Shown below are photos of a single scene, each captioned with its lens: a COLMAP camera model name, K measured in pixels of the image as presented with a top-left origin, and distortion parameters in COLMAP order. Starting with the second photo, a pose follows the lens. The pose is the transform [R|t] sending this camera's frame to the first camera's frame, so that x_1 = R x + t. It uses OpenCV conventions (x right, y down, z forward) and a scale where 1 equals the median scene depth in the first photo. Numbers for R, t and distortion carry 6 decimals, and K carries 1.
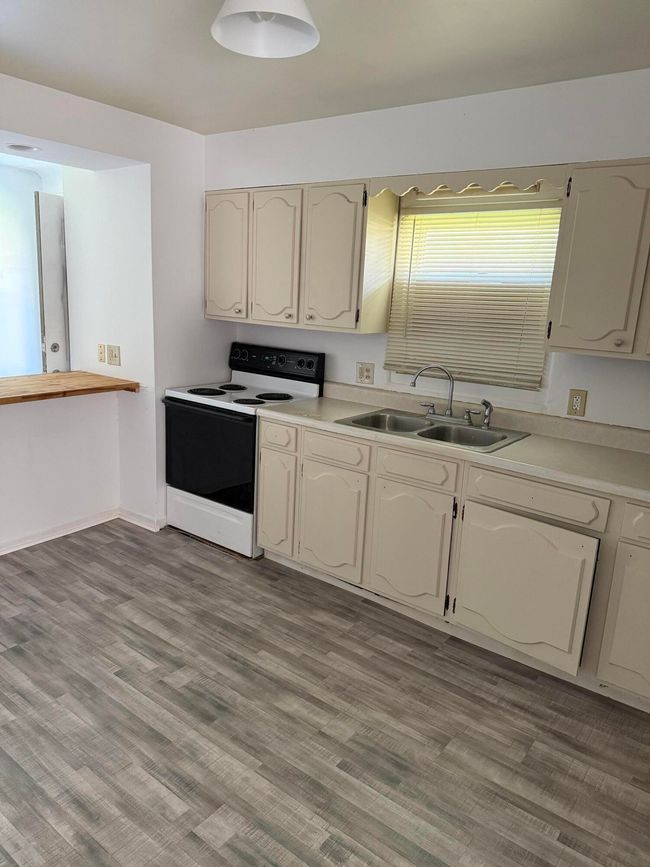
lens RADIAL K [[614.9, 0, 321.9], [0, 614.9, 438.2], [0, 0, 1]] dist [0.007521, -0.007344]
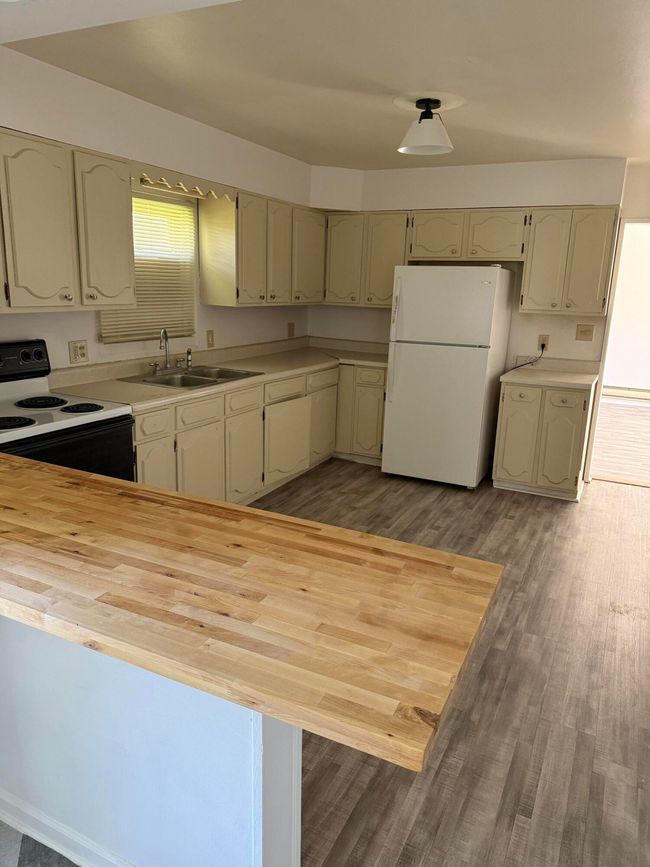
lens RADIAL K [[614.9, 0, 324.1], [0, 614.9, 430.6], [0, 0, 1]] dist [0.007521, -0.007344]
pose [[-0.207254, -0.278103, 0.937925, -1.144143], [0.178180, 0.931975, 0.315712, -0.274208], [-0.961924, 0.232552, -0.143604, 0.969227]]
